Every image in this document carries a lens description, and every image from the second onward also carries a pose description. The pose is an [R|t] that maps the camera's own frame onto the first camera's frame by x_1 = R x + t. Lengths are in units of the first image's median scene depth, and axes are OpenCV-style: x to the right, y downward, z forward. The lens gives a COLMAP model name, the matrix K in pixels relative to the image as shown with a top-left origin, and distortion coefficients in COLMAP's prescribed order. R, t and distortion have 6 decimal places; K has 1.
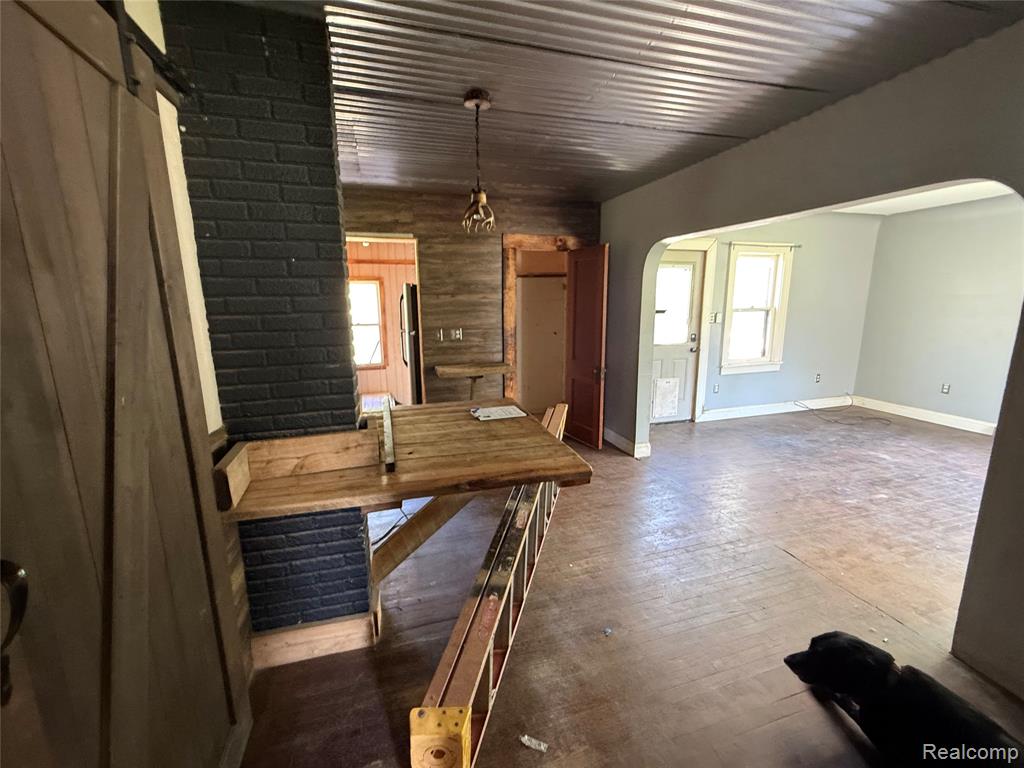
lens RADIAL K [[428.9, 0, 509.4], [0, 428.9, 387.0], [0, 0, 1]] dist [-0.000698, 0.000438]
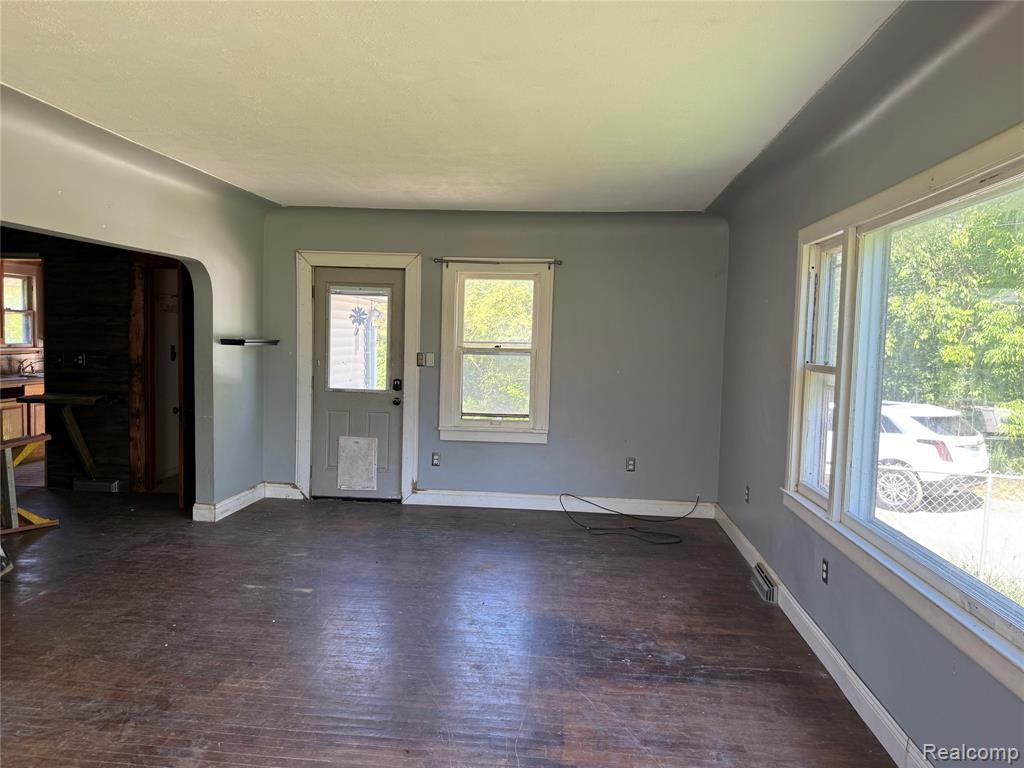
lens RADIAL K [[722.0, 0, 513.6], [0, 722.0, 383.4], [0, 0, 1]] dist [0.001194, -0.001415]
pose [[0.933391, 0.060238, -0.353769, 1.077290], [-0.105516, 0.988302, -0.110113, -0.002879], [0.342998, 0.140106, 0.928829, -0.072534]]
